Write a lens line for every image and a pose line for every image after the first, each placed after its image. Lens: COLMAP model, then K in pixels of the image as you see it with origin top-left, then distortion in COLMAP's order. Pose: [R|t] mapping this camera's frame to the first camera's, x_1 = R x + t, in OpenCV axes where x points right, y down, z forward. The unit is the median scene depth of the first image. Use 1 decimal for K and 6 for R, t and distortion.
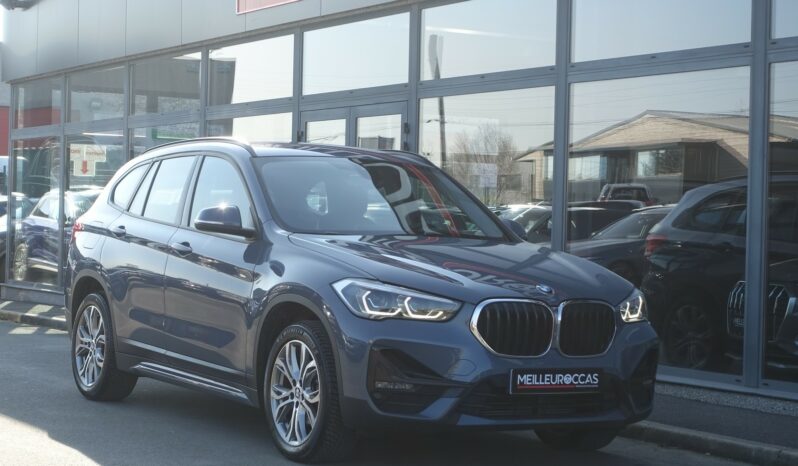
lens RADIAL K [[1788.5, 0, 399.0], [0, 1788.5, 233.0], [0, 0, 1]] dist [-0.326635, -0.034535]
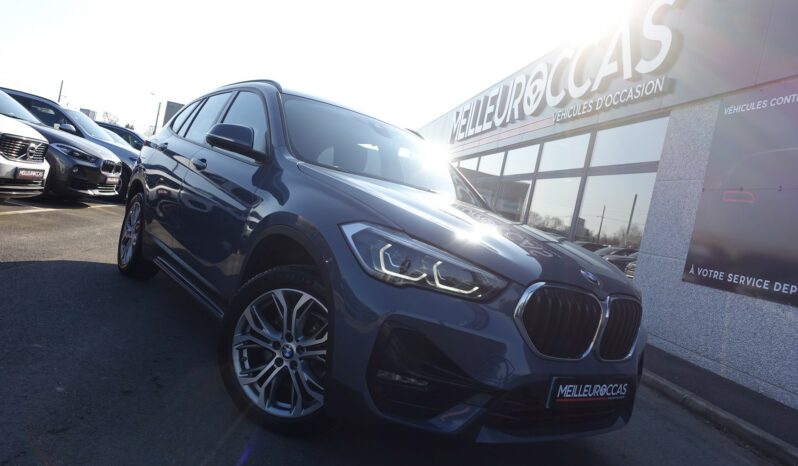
lens RADIAL K [[554.1, 0, 399.0], [0, 554.1, 233.0], [0, 0, 1]] dist [0.000452, -0.004112]
pose [[0.977213, 0.177787, 0.115956, -0.040692], [-0.182895, 0.982512, 0.034918, 0.019040], [-0.107720, -0.055330, 0.992640, 0.766077]]
